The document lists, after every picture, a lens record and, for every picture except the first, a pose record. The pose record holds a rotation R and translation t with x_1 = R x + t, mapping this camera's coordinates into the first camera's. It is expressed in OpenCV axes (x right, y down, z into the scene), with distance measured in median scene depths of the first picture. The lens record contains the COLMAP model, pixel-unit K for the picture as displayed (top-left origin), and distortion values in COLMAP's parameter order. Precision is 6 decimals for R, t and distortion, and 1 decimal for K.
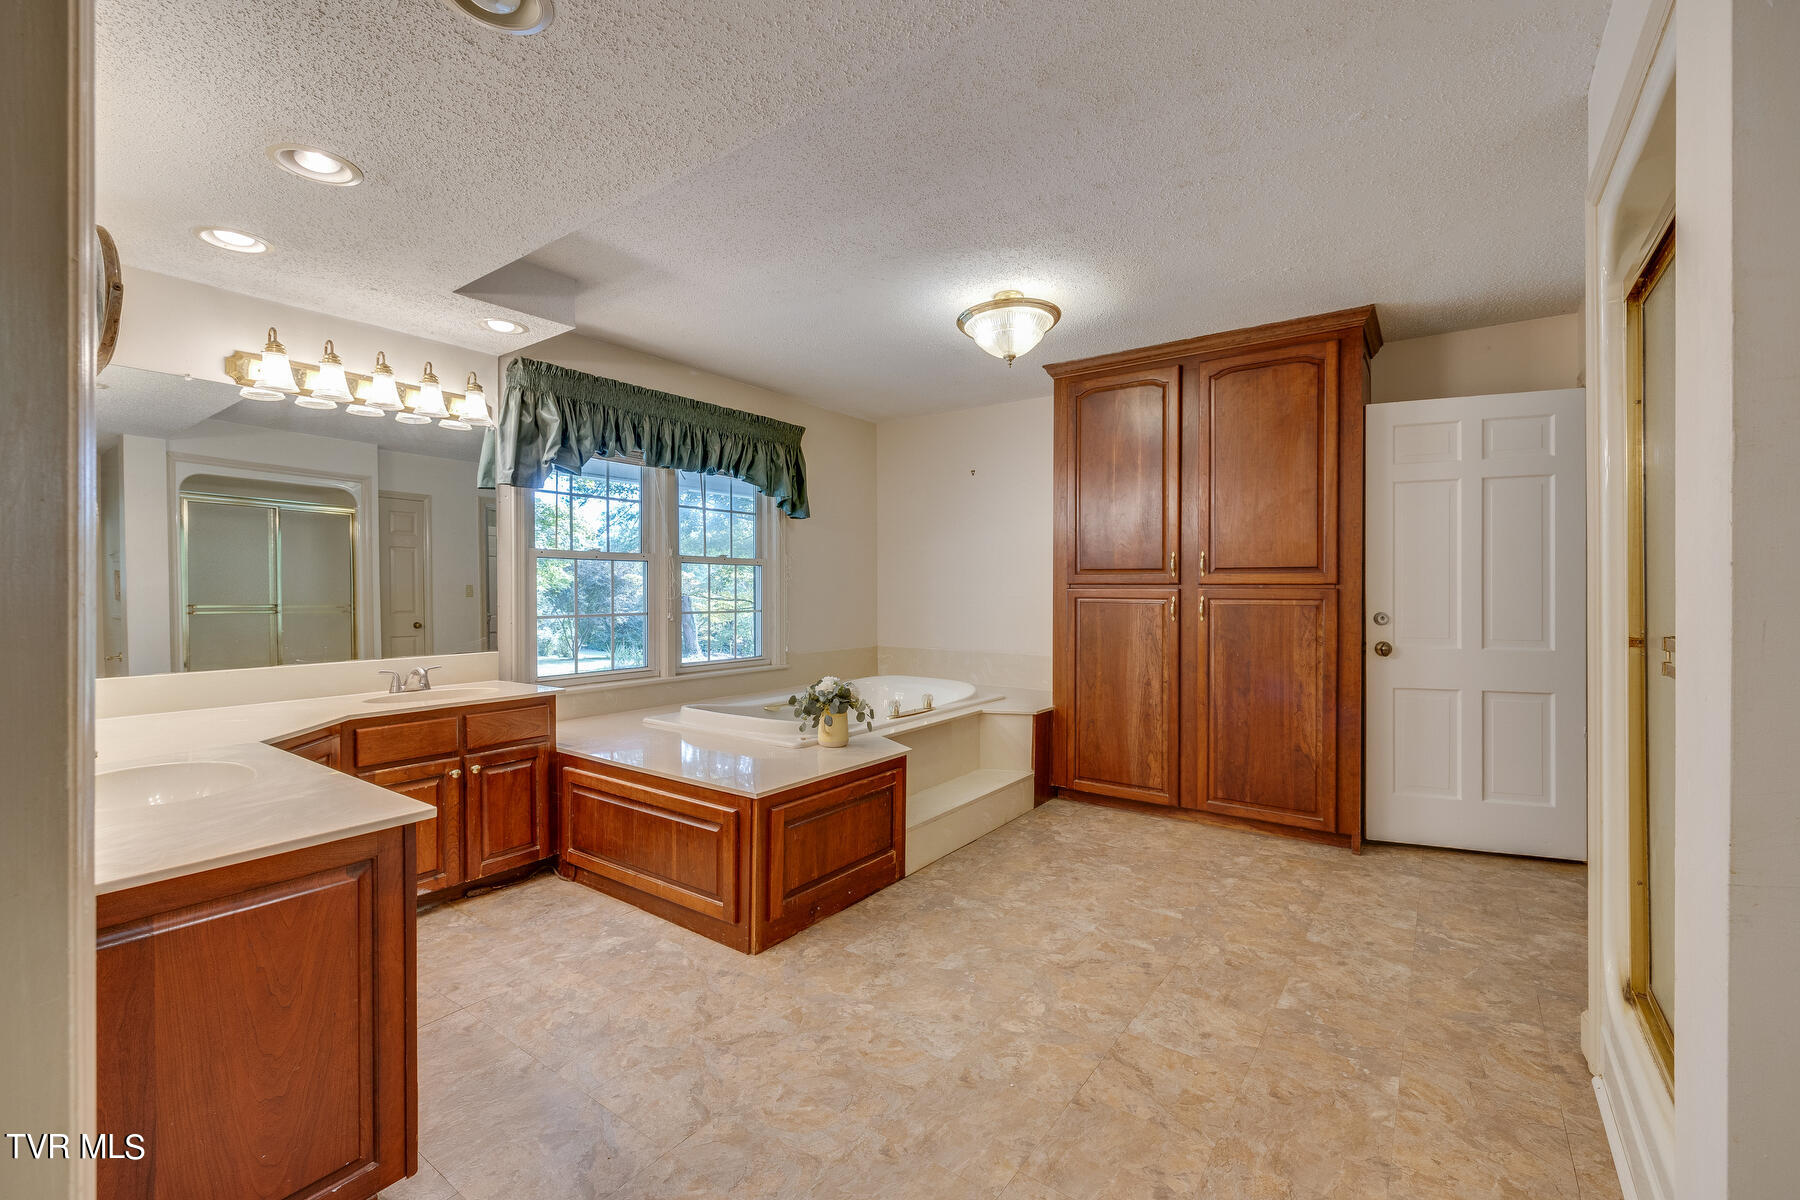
lens RADIAL K [[759.9, 0, 896.7], [0, 759.9, 595.3], [0, 0, 1]] dist [-0.000526, 0.000084]
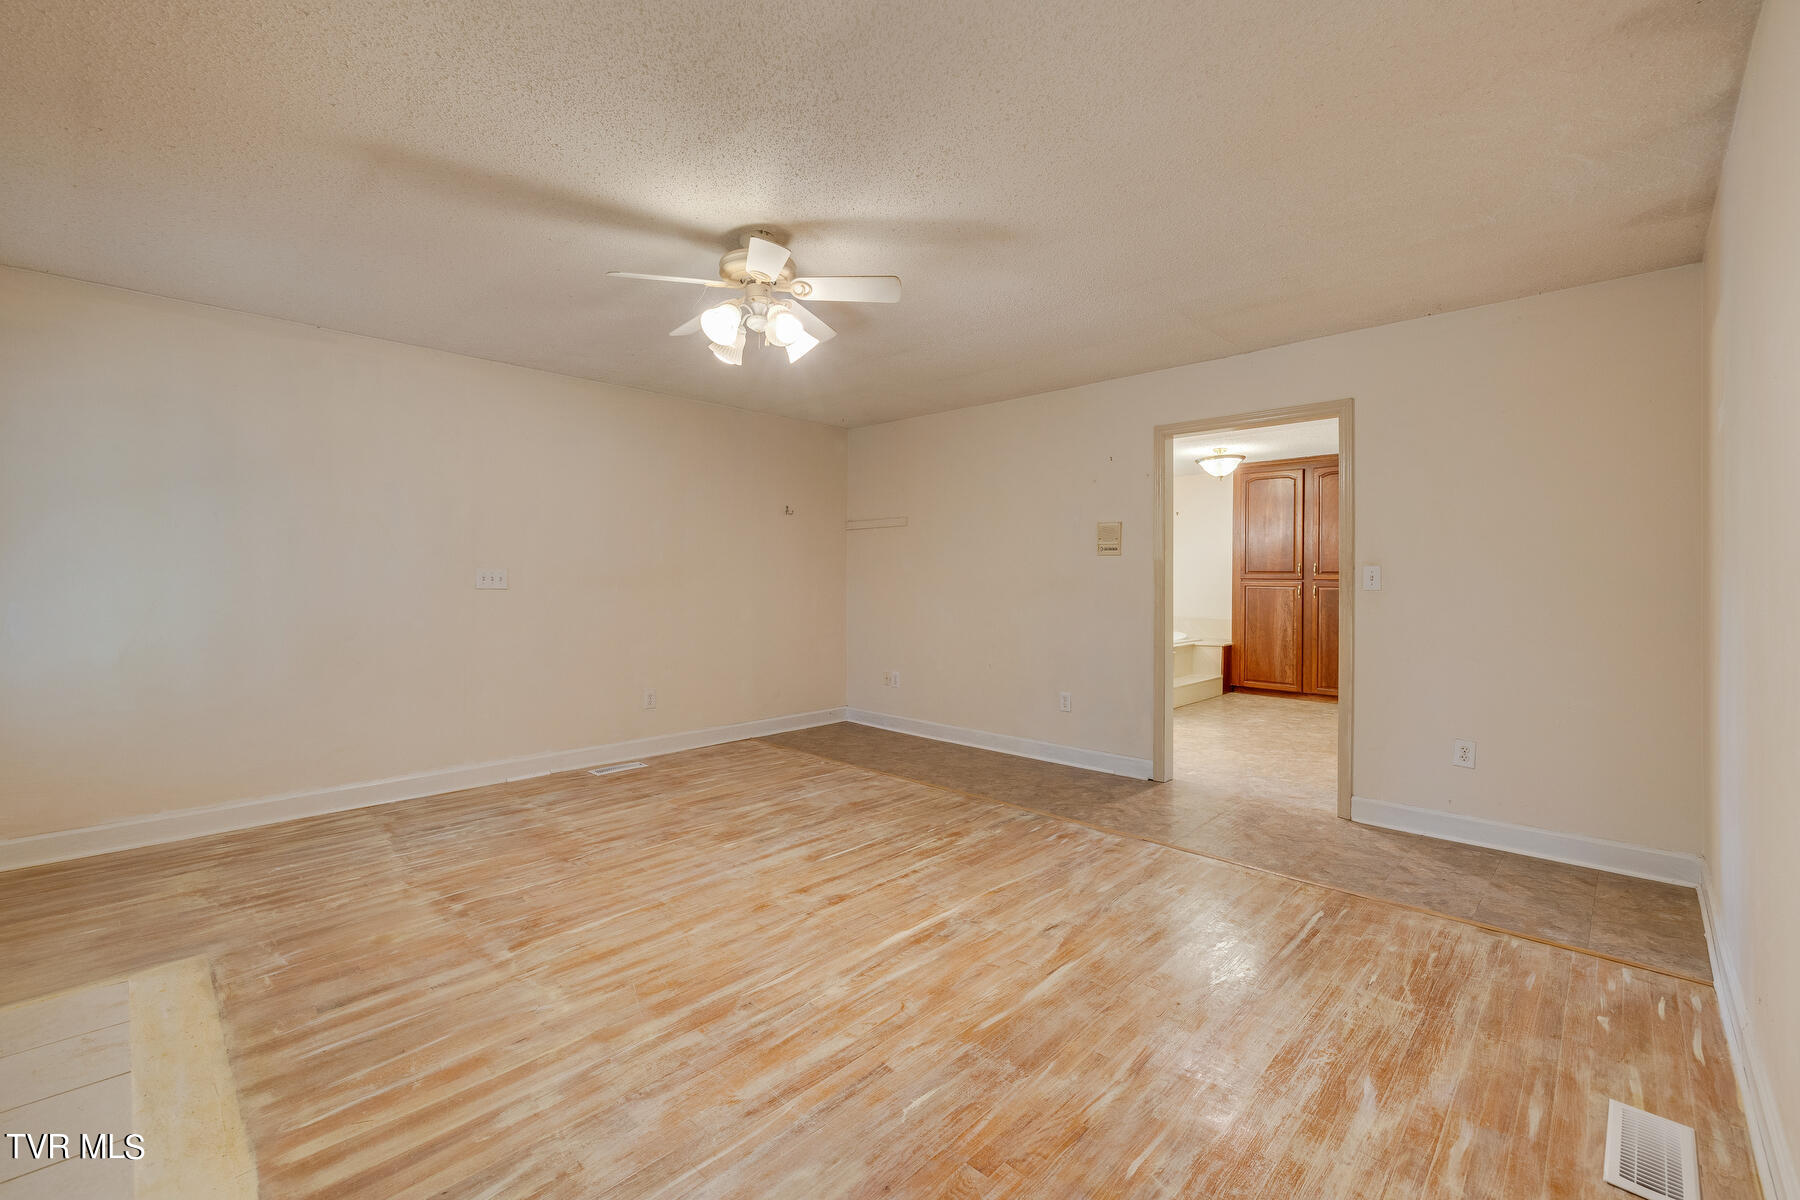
lens RADIAL K [[759.9, 0, 903.9], [0, 759.9, 593.5], [0, 0, 1]] dist [-0.000526, 0.000084]
pose [[0.990165, 0.002062, -0.139891, -0.370814], [-0.000735, 0.999954, 0.009533, 0.003744], [0.139904, -0.009336, 0.990121, -1.079892]]
